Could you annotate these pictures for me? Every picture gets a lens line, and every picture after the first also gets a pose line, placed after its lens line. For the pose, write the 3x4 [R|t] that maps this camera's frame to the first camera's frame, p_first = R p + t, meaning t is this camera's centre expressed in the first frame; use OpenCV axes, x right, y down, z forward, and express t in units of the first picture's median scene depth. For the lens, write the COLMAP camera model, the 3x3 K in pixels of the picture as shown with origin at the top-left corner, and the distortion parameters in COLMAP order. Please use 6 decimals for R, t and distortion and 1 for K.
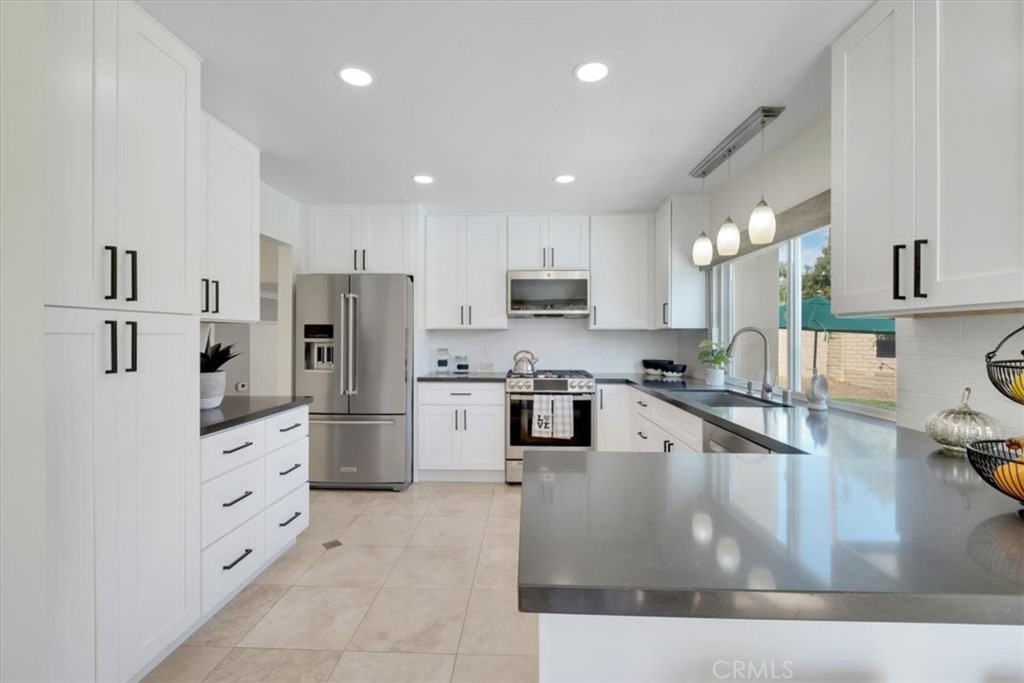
lens RADIAL K [[449.0, 0, 510.3], [0, 449.0, 337.6], [0, 0, 1]] dist [0.006195, -0.005792]
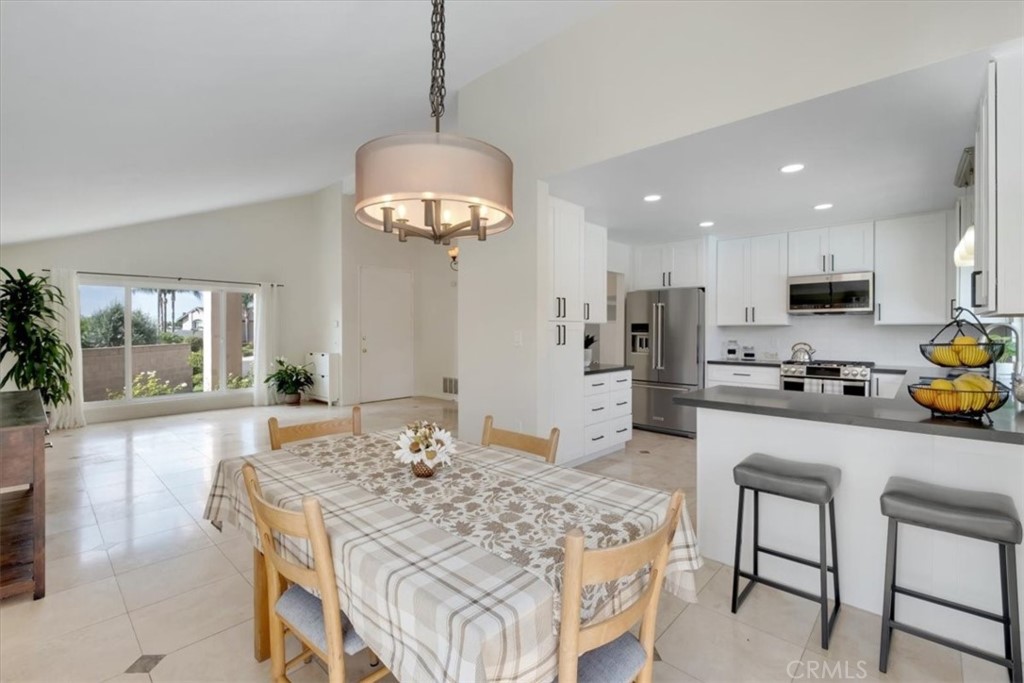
lens RADIAL K [[449.0, 0, 509.2], [0, 449.0, 334.9], [0, 0, 1]] dist [0.006195, -0.005792]
pose [[0.754392, 0.004962, -0.656406, 0.243515], [-0.000487, 0.999975, 0.007000, -0.000525], [0.656424, -0.004961, 0.754375, -0.454406]]
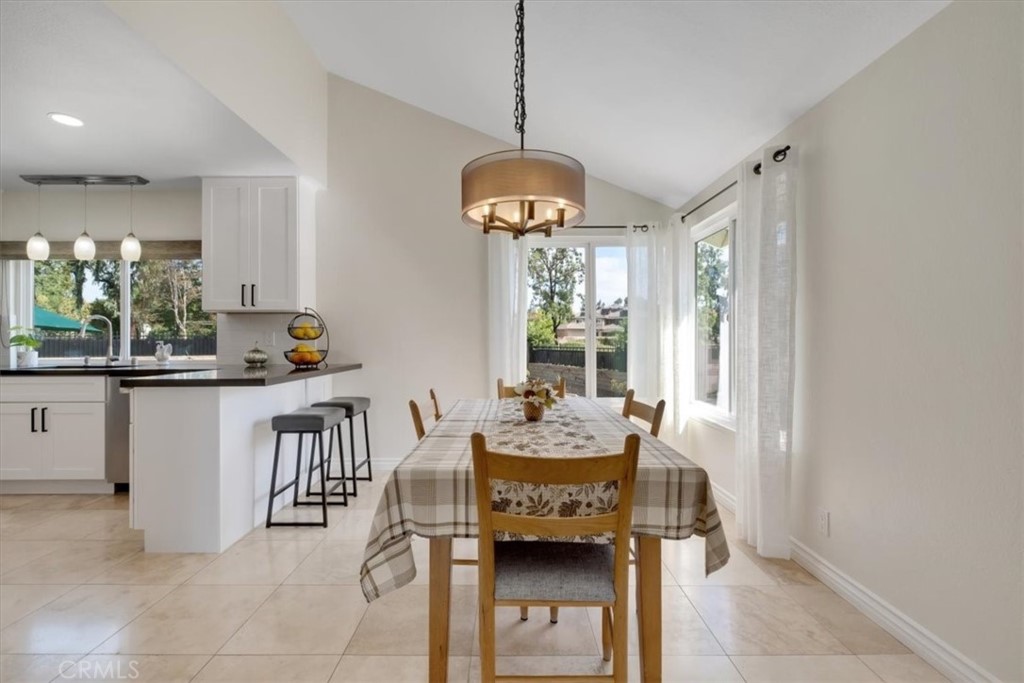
lens RADIAL K [[449.0, 0, 507.8], [0, 449.0, 337.9], [0, 0, 1]] dist [0.006195, -0.005792]
pose [[-0.039586, -0.000017, 0.999216, -0.625180], [0.003838, 0.999993, 0.000169, 0.036240], [-0.999209, 0.003842, -0.039586, -0.138003]]
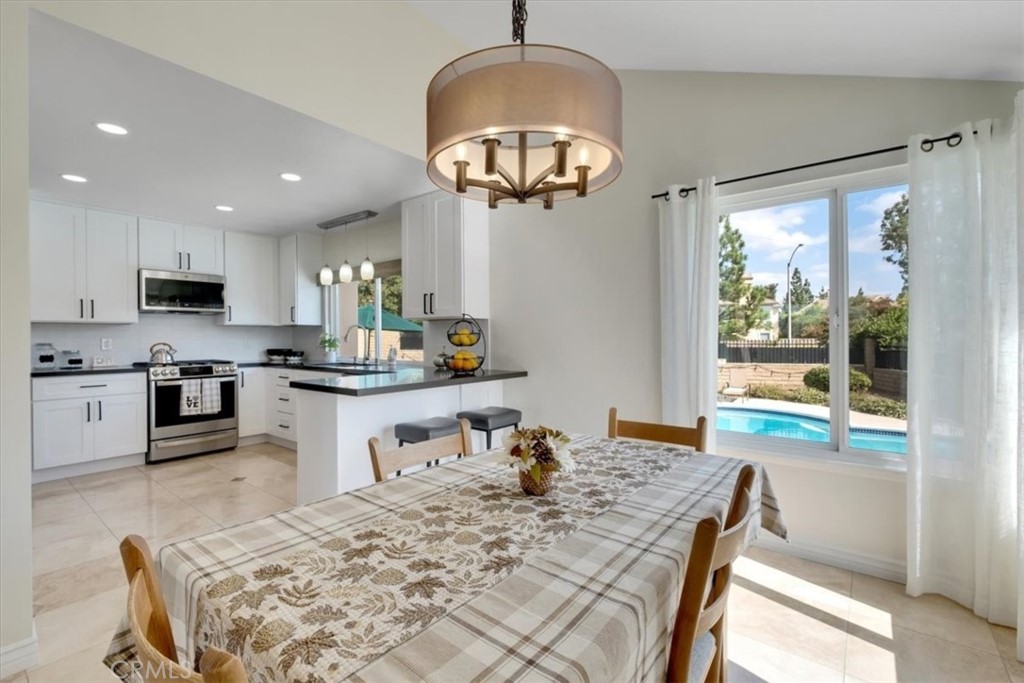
lens RADIAL K [[449.0, 0, 512.7], [0, 449.0, 337.0], [0, 0, 1]] dist [0.006195, -0.005792]
pose [[0.591693, -0.006271, 0.806139, -0.370151], [0.007805, 0.999967, 0.002050, 0.019769], [-0.806125, 0.005079, 0.591723, -0.375254]]
